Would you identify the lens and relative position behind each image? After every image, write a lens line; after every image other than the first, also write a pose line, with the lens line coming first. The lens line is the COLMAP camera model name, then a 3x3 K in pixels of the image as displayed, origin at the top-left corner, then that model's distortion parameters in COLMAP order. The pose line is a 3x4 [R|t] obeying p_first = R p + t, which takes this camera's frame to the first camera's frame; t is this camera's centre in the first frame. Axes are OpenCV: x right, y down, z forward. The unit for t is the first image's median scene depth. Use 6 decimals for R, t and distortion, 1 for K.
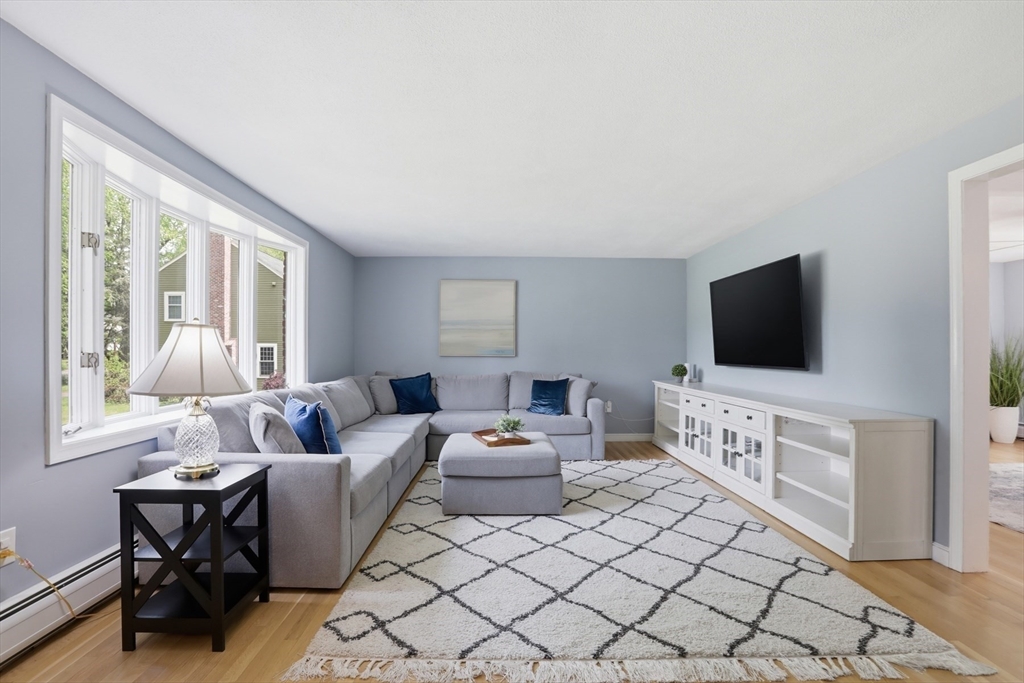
lens RADIAL K [[472.5, 0, 510.2], [0, 472.5, 351.8], [0, 0, 1]] dist [-0.043451, 0.013313]
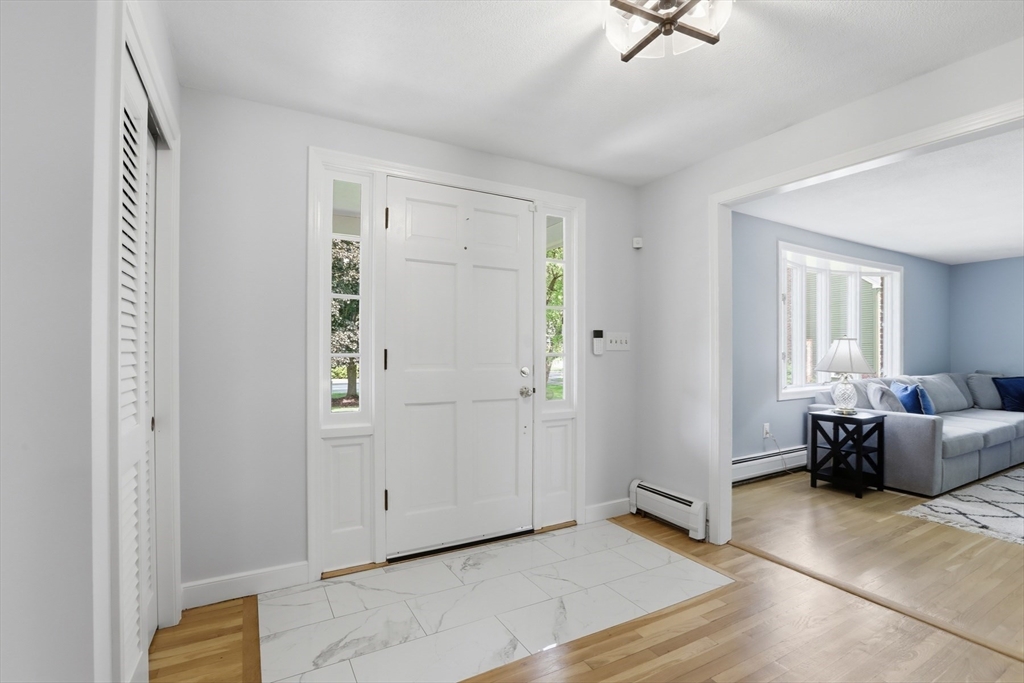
lens RADIAL K [[472.5, 0, 510.2], [0, 472.5, 351.8], [0, 0, 1]] dist [-0.043451, 0.013313]
pose [[0.461162, 0.000520, -0.887316, 0.382668], [0.000762, 0.999999, 0.000982, -0.003413], [0.887316, -0.001129, 0.461161, -1.070336]]
